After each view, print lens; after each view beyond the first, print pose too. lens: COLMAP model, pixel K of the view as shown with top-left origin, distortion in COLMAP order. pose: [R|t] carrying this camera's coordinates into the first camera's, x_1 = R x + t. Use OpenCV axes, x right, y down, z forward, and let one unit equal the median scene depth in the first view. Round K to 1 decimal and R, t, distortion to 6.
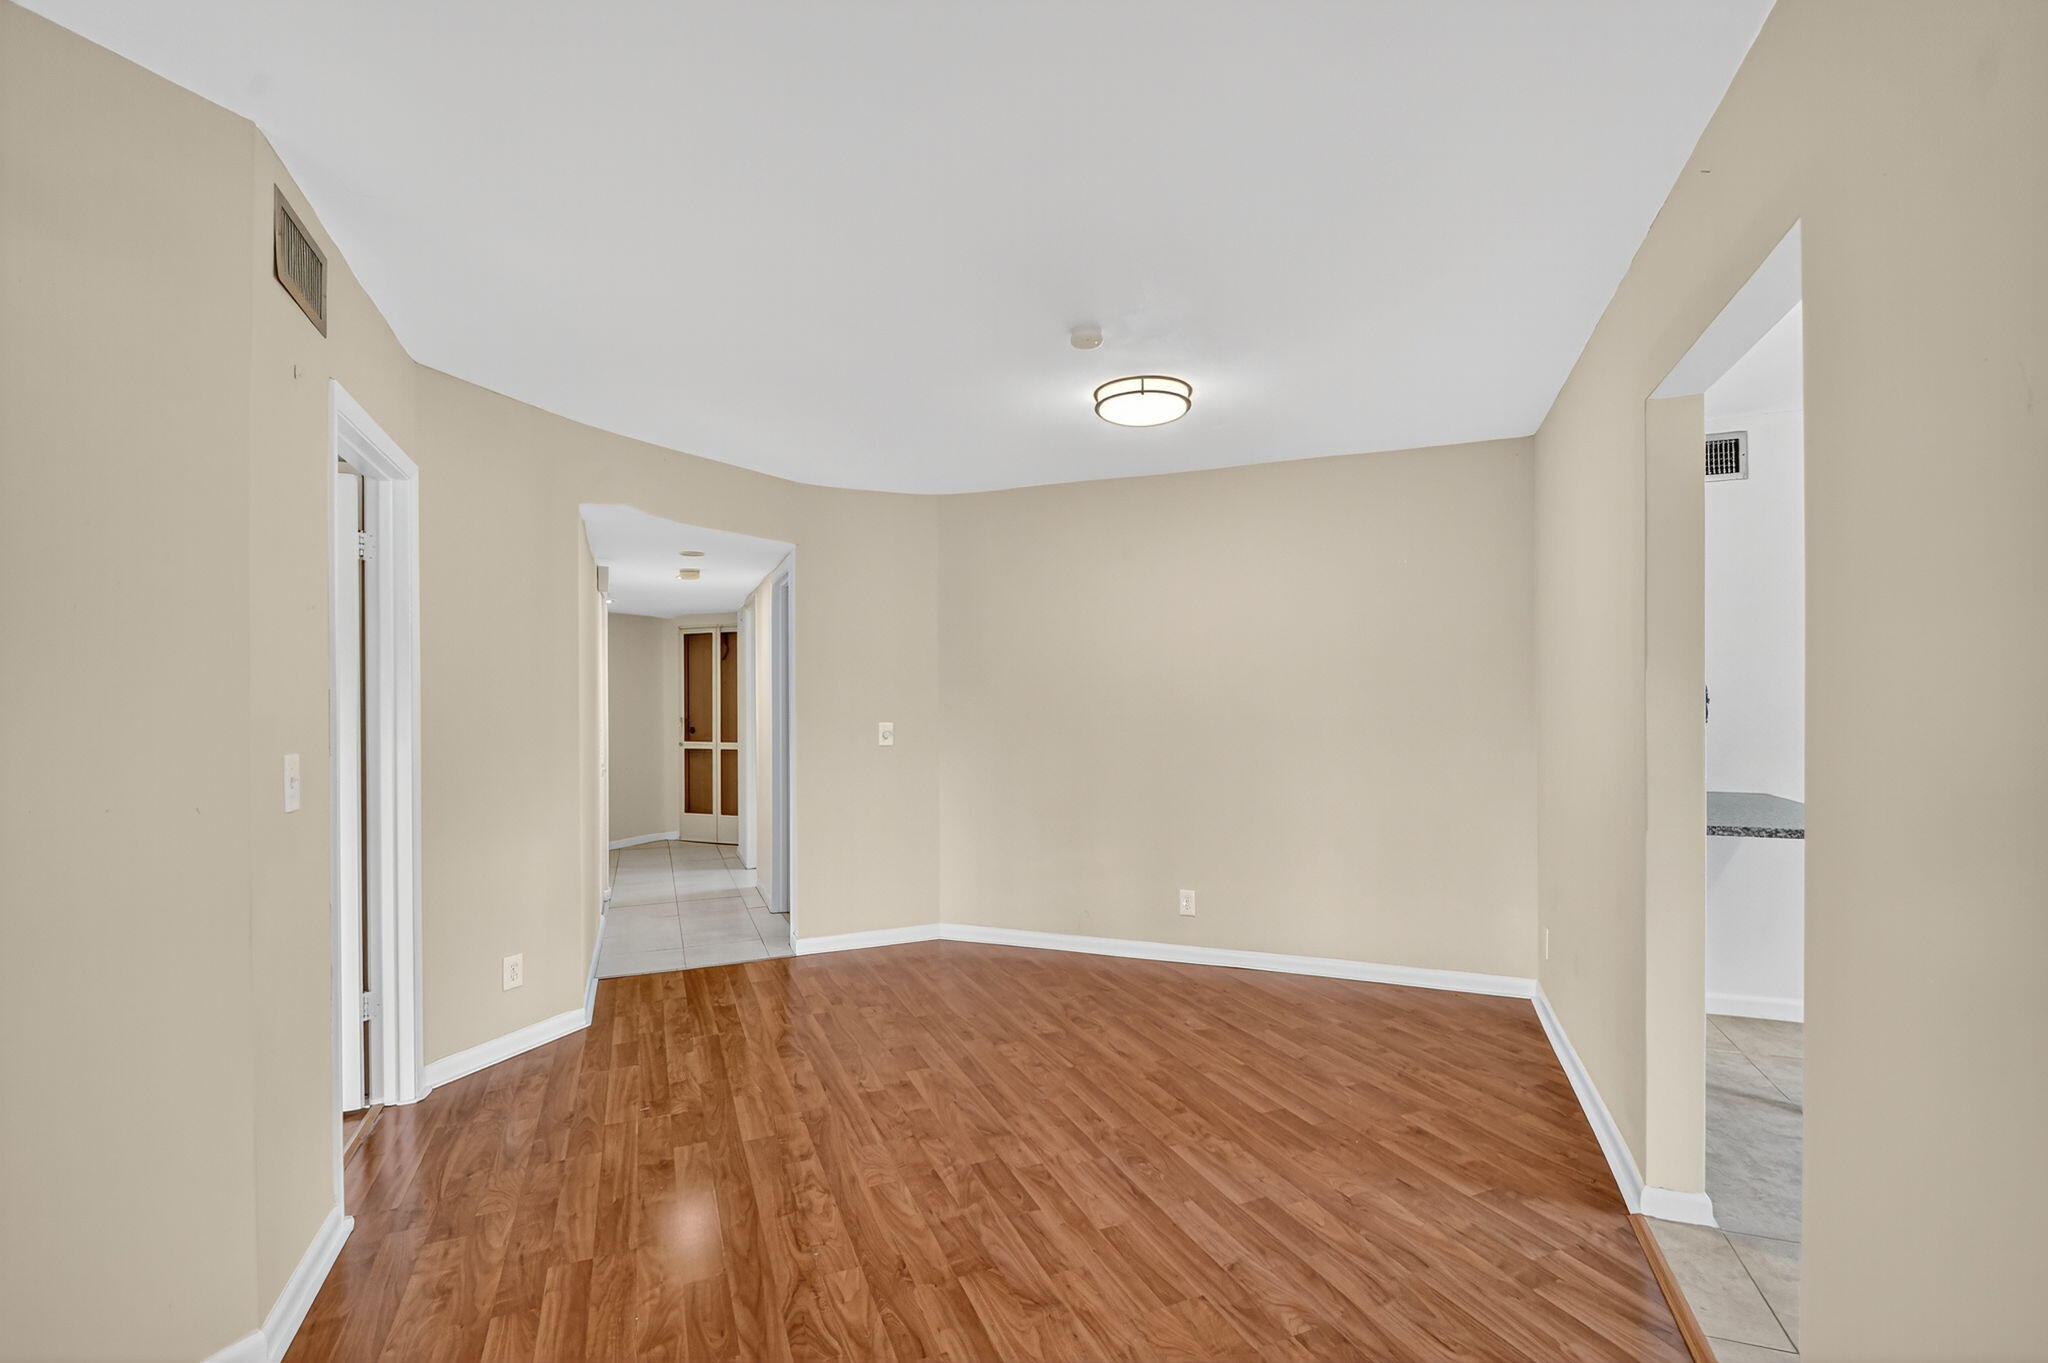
lens RADIAL K [[908.0, 0, 1033.1], [0, 908.0, 696.5], [0, 0, 1]] dist [0.021628, -0.020321]
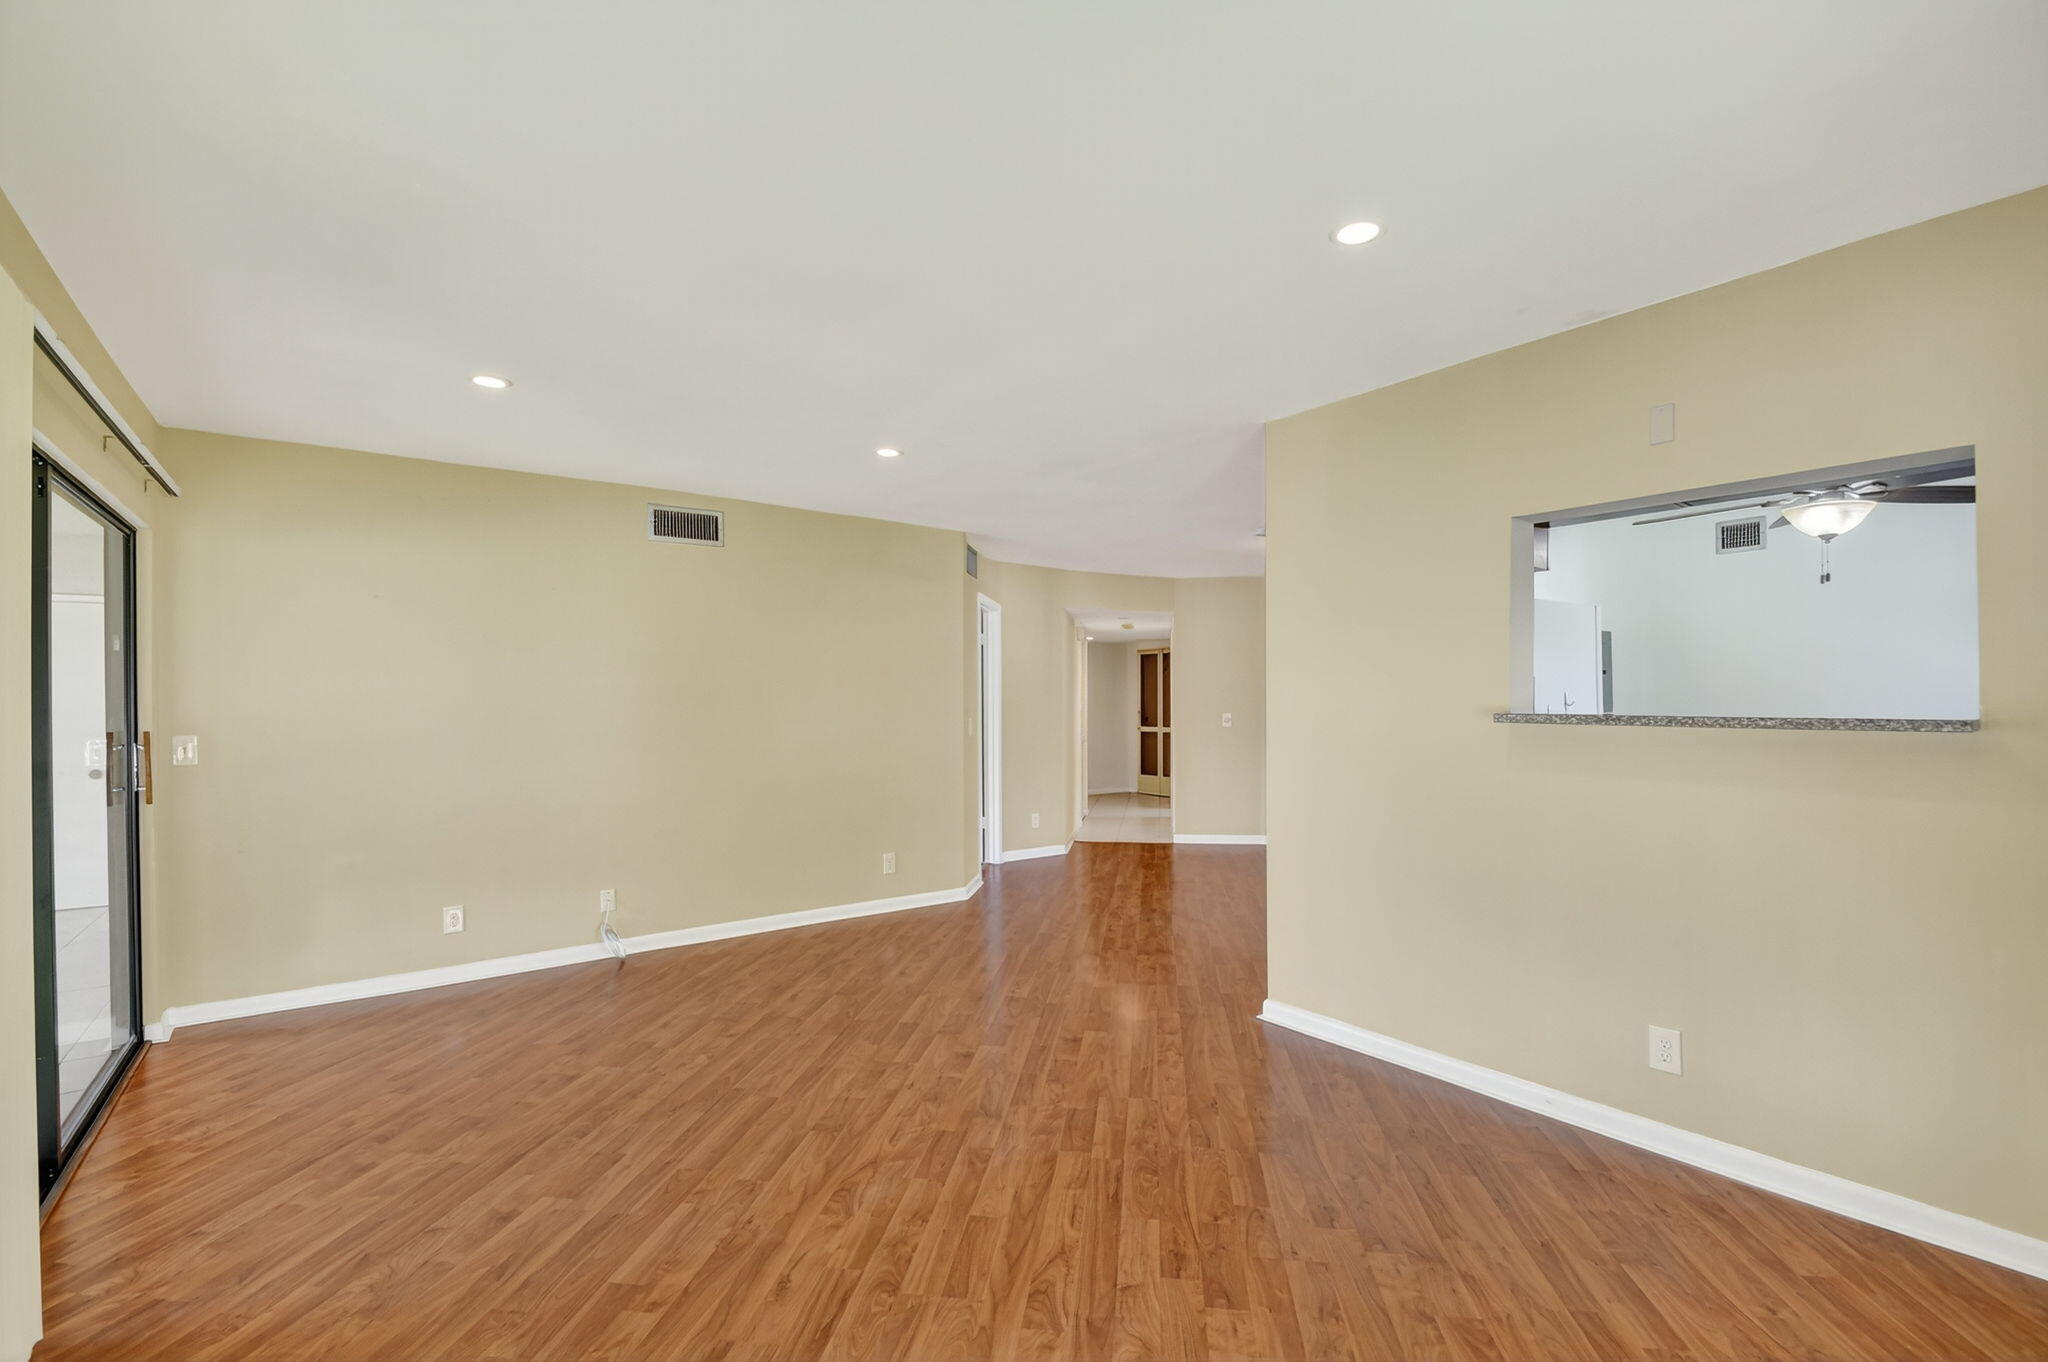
lens RADIAL K [[908.0, 0, 1033.1], [0, 908.0, 696.0], [0, 0, 1]] dist [0.021628, -0.020321]
pose [[0.858049, 0.000304, -0.513567, 0.243495], [0.000869, 0.999998, 0.002043, -0.004280], [0.513567, -0.002199, 0.858047, -0.390044]]
